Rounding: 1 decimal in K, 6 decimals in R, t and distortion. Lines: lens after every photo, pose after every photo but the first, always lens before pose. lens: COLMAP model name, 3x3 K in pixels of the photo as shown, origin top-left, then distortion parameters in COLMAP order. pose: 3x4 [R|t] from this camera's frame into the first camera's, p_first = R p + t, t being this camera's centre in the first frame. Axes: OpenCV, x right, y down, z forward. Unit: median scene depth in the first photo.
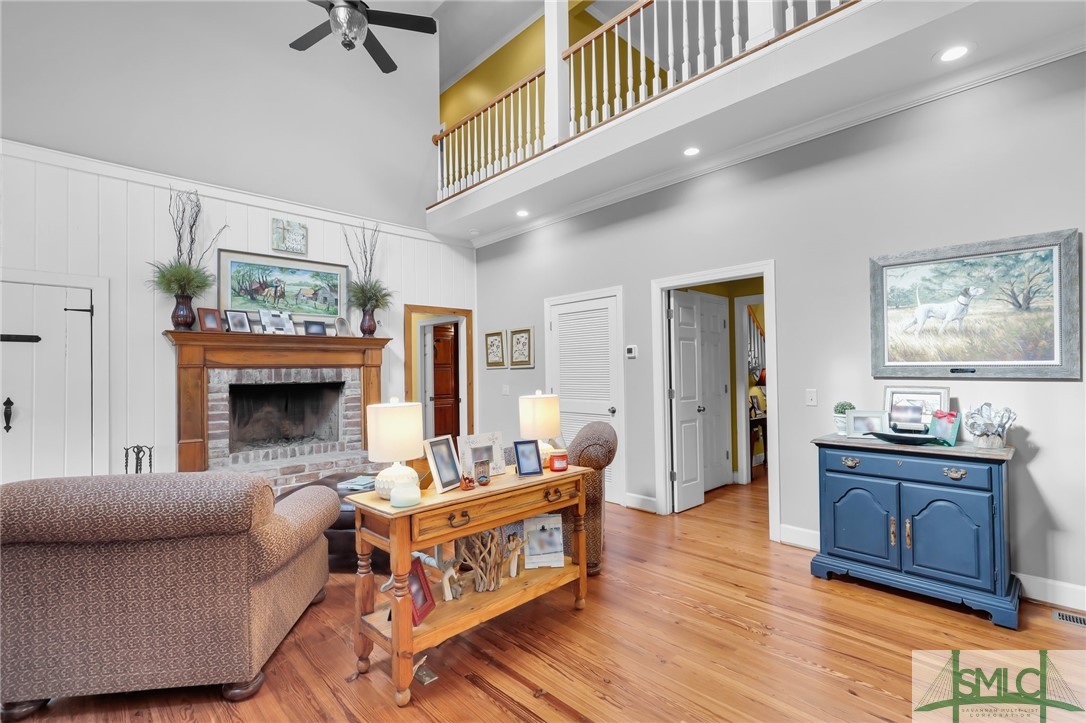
lens RADIAL K [[504.2, 0, 540.8], [0, 504.2, 367.2], [0, 0, 1]] dist [-0.001295, -0.000071]
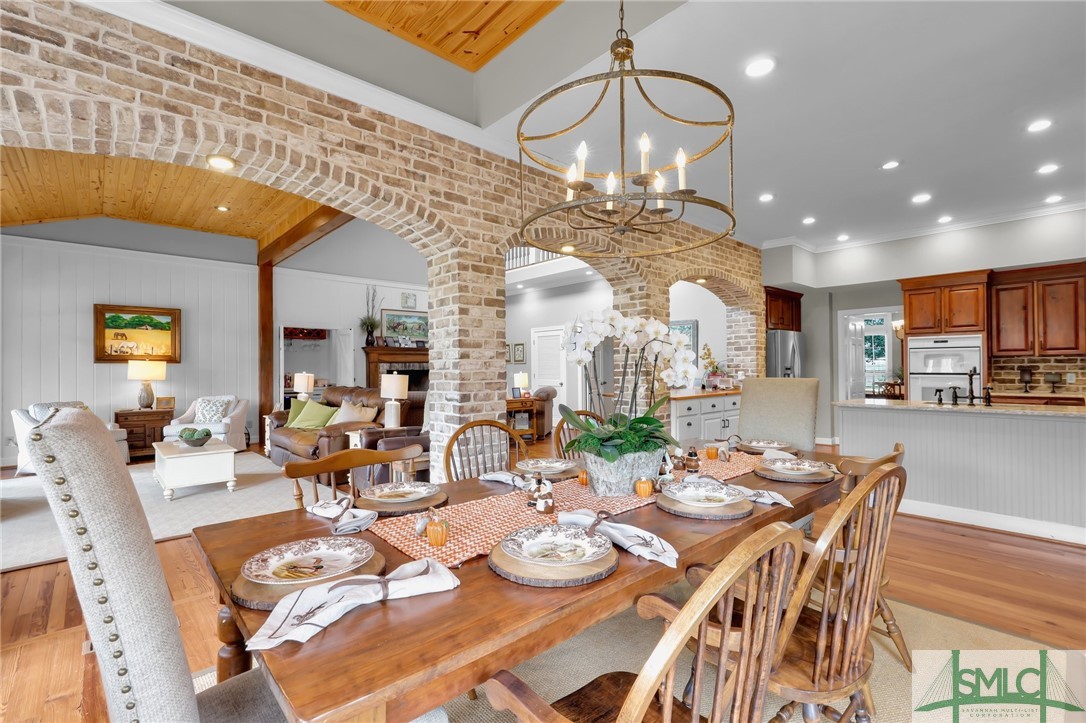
lens RADIAL K [[504.2, 0, 540.8], [0, 504.2, 367.2], [0, 0, 1]] dist [-0.001295, -0.000071]
pose [[0.999759, 0.007087, -0.020780, 0.103655], [-0.006828, 0.999899, 0.012483, -0.011135], [0.020866, -0.012338, 0.999706, -1.159725]]
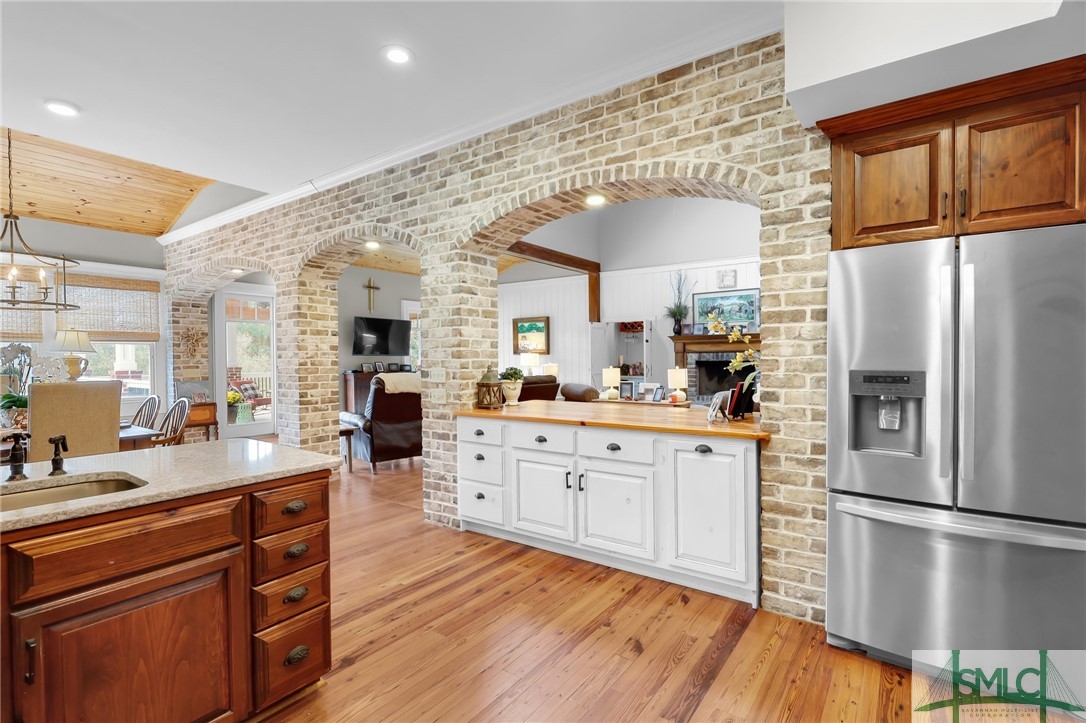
lens RADIAL K [[504.2, 0, 540.8], [0, 504.2, 367.2], [0, 0, 1]] dist [-0.001295, -0.000071]
pose [[0.178702, 0.033830, -0.983321, 1.213864], [0.017889, 0.999132, 0.037625, -0.026242], [0.983741, -0.024315, 0.177942, 0.031428]]
